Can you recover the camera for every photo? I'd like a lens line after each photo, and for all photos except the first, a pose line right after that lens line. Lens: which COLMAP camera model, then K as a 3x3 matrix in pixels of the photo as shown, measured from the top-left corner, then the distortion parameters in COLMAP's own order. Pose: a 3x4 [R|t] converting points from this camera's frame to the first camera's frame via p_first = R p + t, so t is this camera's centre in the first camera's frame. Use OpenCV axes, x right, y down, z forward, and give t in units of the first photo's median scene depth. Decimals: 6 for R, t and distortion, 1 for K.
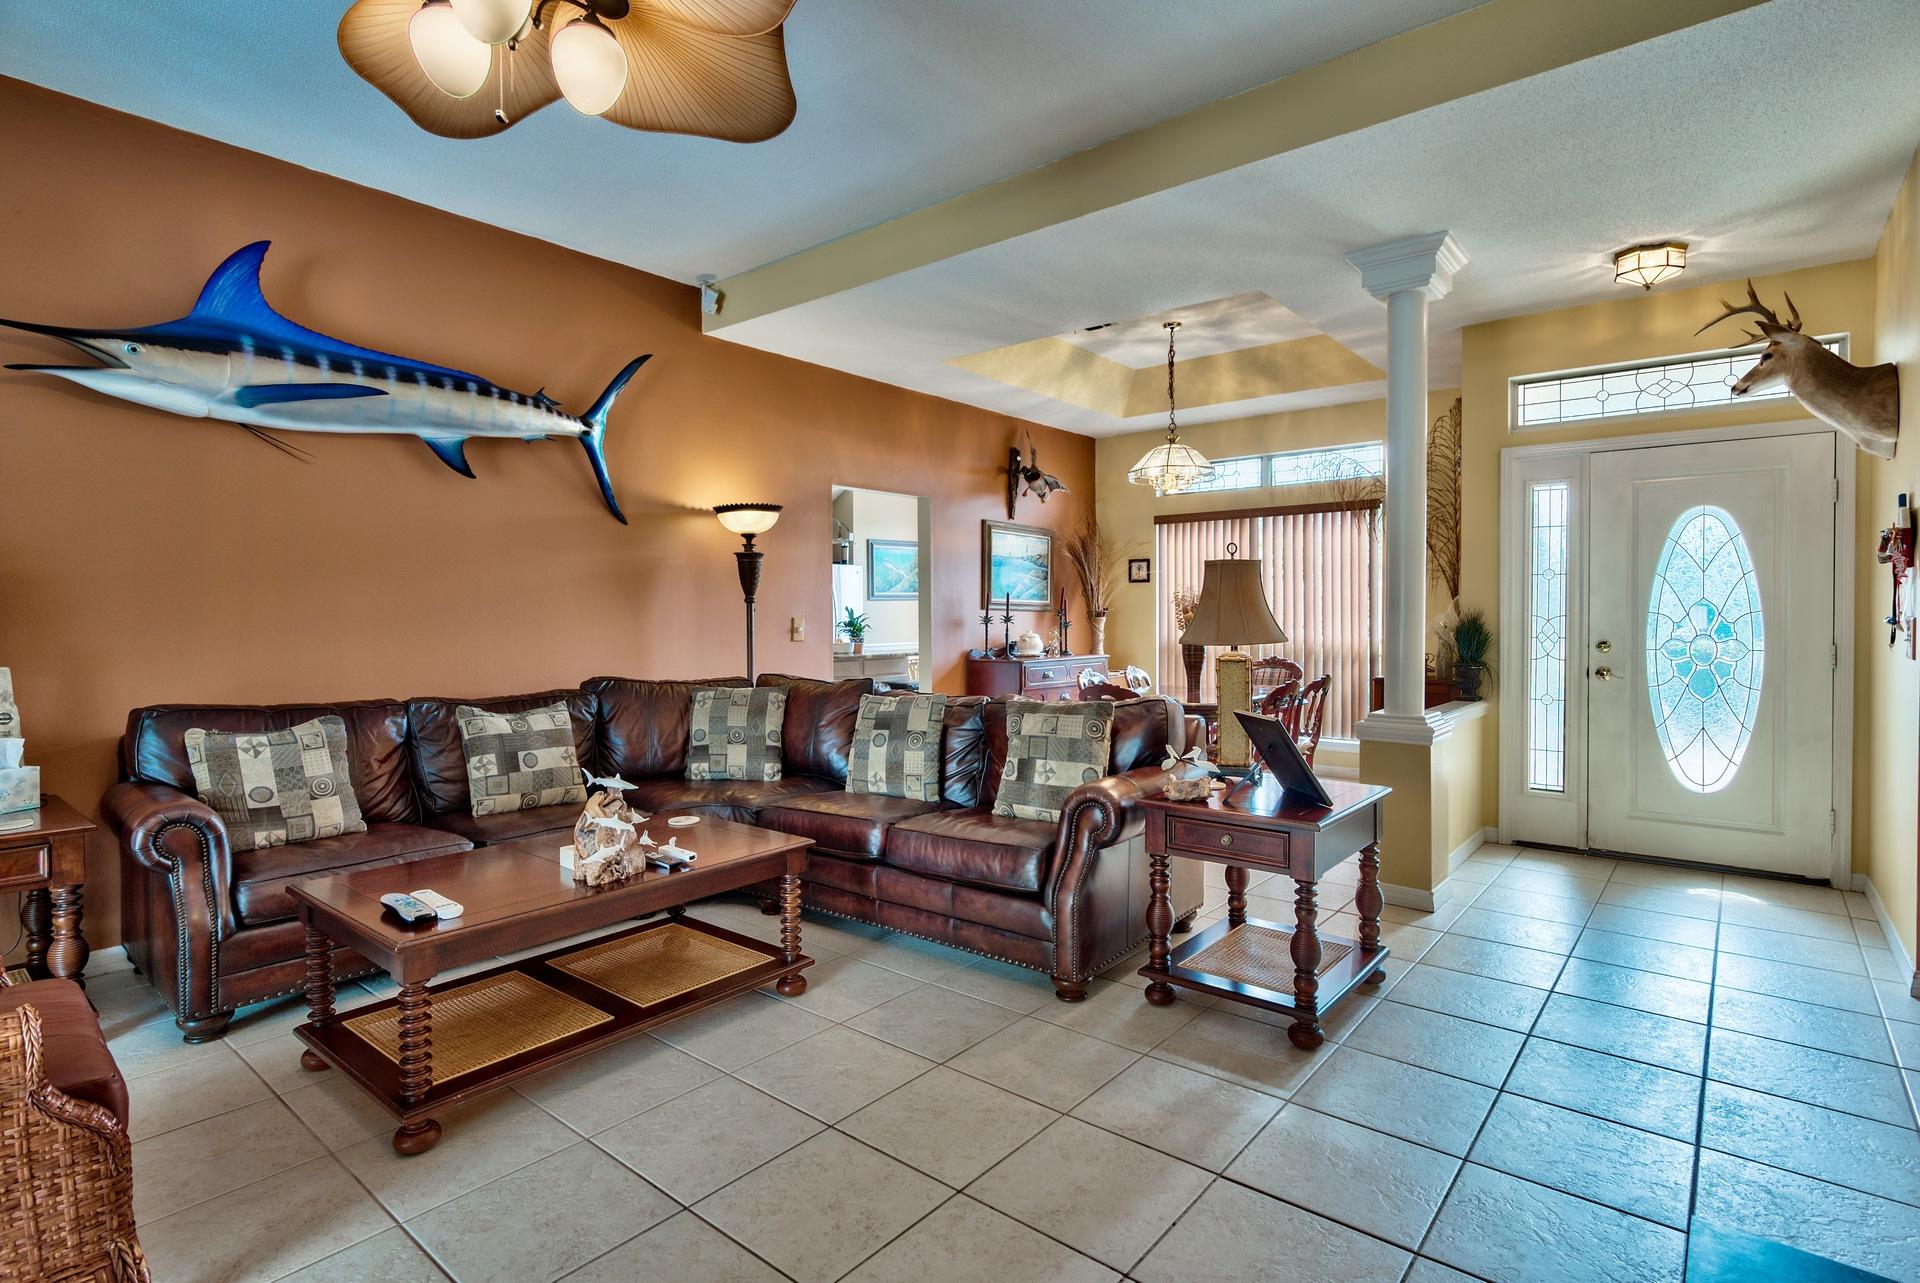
lens RADIAL K [[922.9, 0, 1065.3], [0, 922.9, 627.1], [0, 0, 1]] dist [-0.004520, -0.000395]
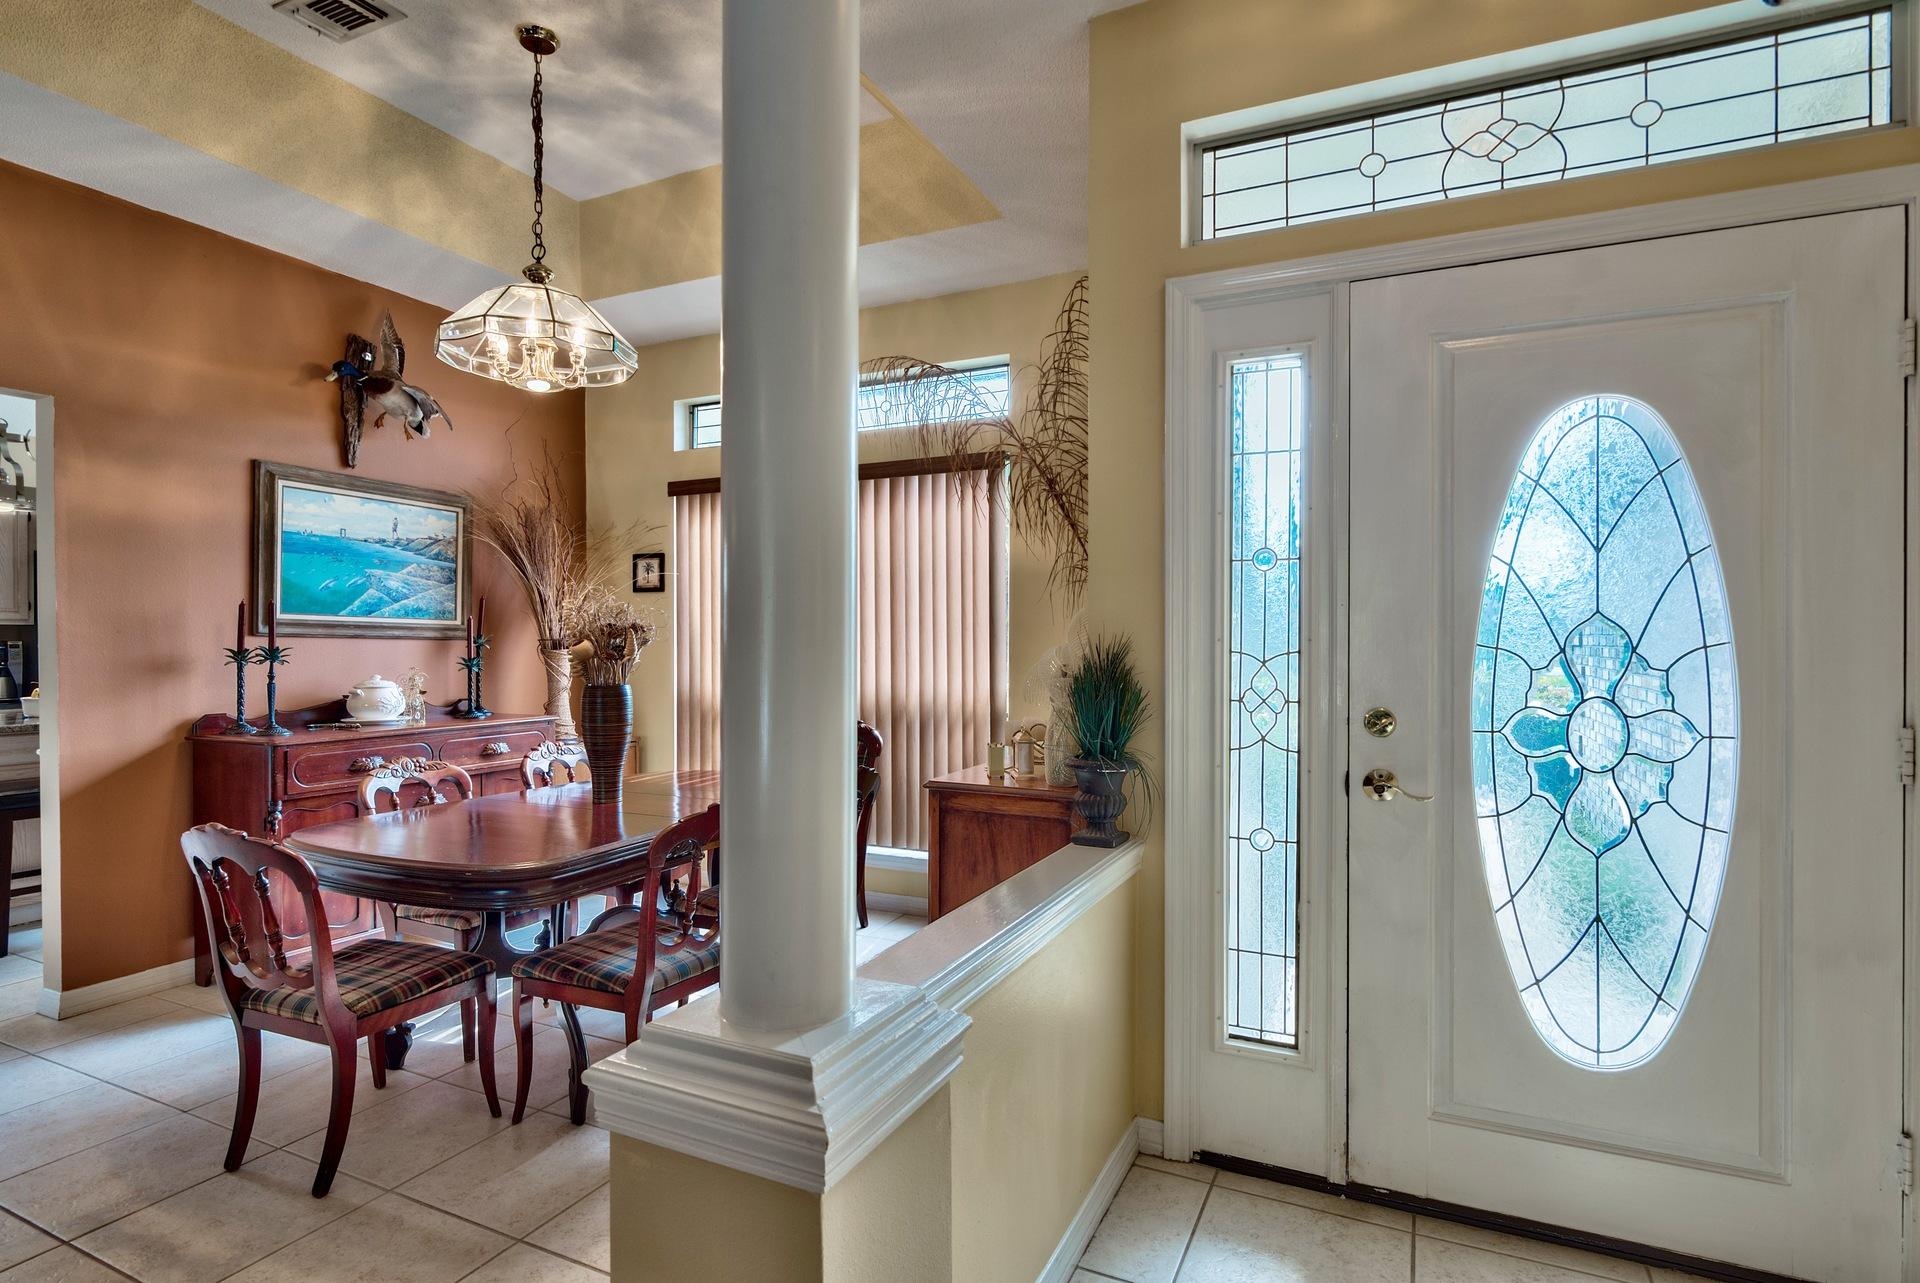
lens RADIAL K [[903.5, 0, 1035.1], [0, 903.5, 647.0], [0, 0, 1]] dist [-0.001920, -0.000491]
pose [[0.973209, 0.000731, 0.229920, 0.305681], [0.001255, 0.999963, -0.008492, -0.010887], [-0.229917, 0.008553, 0.973173, 0.580952]]
